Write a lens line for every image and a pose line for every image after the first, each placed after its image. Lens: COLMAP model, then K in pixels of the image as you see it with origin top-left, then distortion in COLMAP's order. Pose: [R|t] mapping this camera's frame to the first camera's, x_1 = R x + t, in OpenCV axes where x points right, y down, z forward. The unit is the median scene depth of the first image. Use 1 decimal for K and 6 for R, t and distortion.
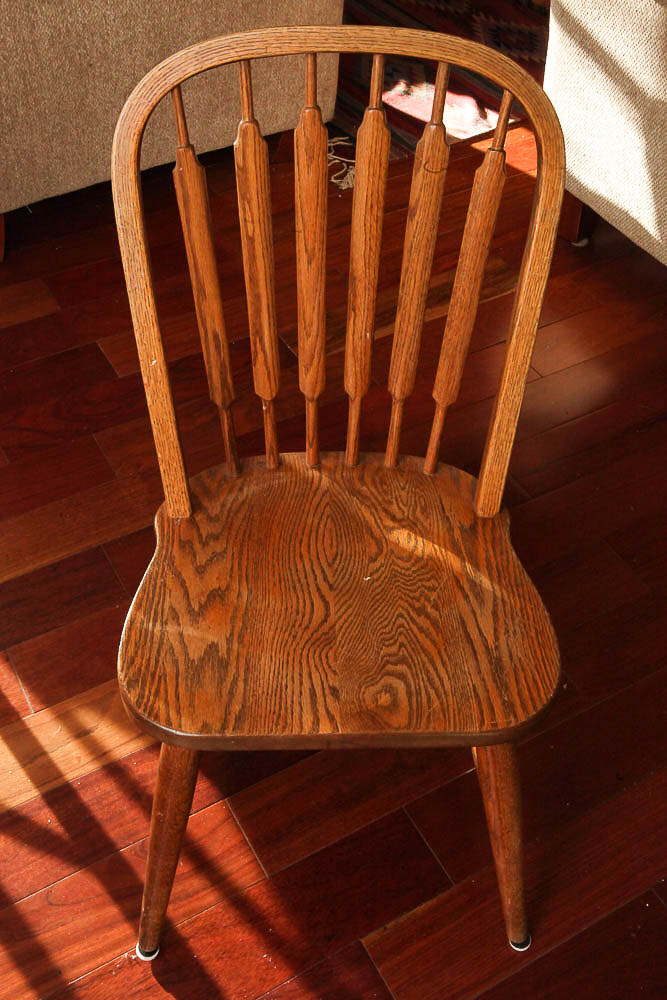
lens RADIAL K [[1067.5, 0, 333.5], [0, 1067.5, 500.0], [0, 0, 1]] dist [-0.060598, 0.163696]
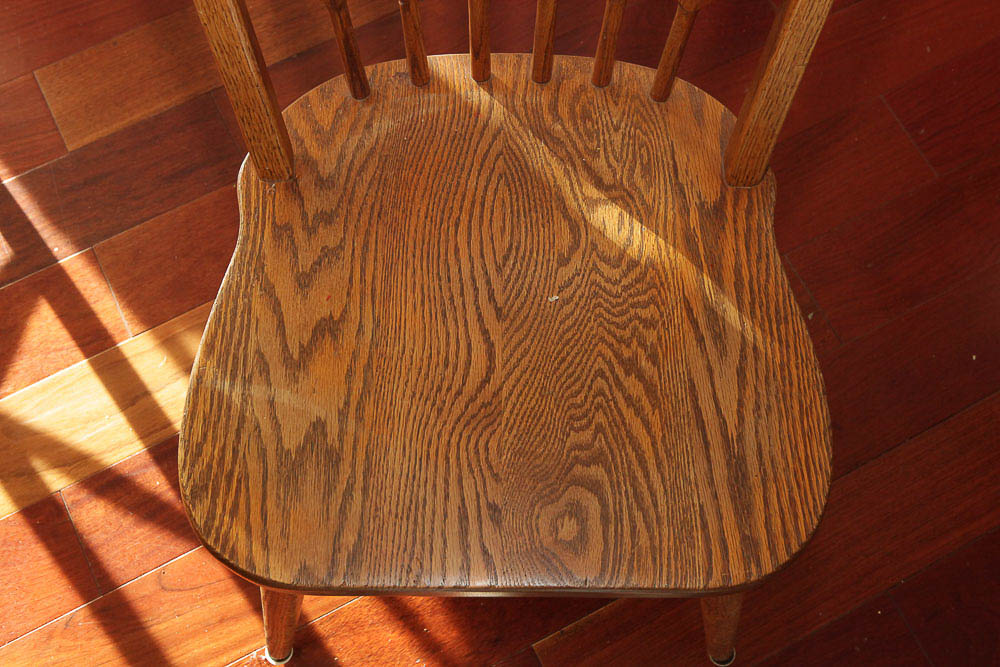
lens RADIAL K [[1067.5, 0, 500.0], [0, 1067.5, 333.5], [0, 0, 1]] dist [-0.060598, 0.163696]
pose [[0.999162, 0.032711, -0.024587, 0.015661], [-0.019141, 0.904653, 0.425719, -0.194885], [0.036168, -0.424891, 0.904521, 0.397371]]
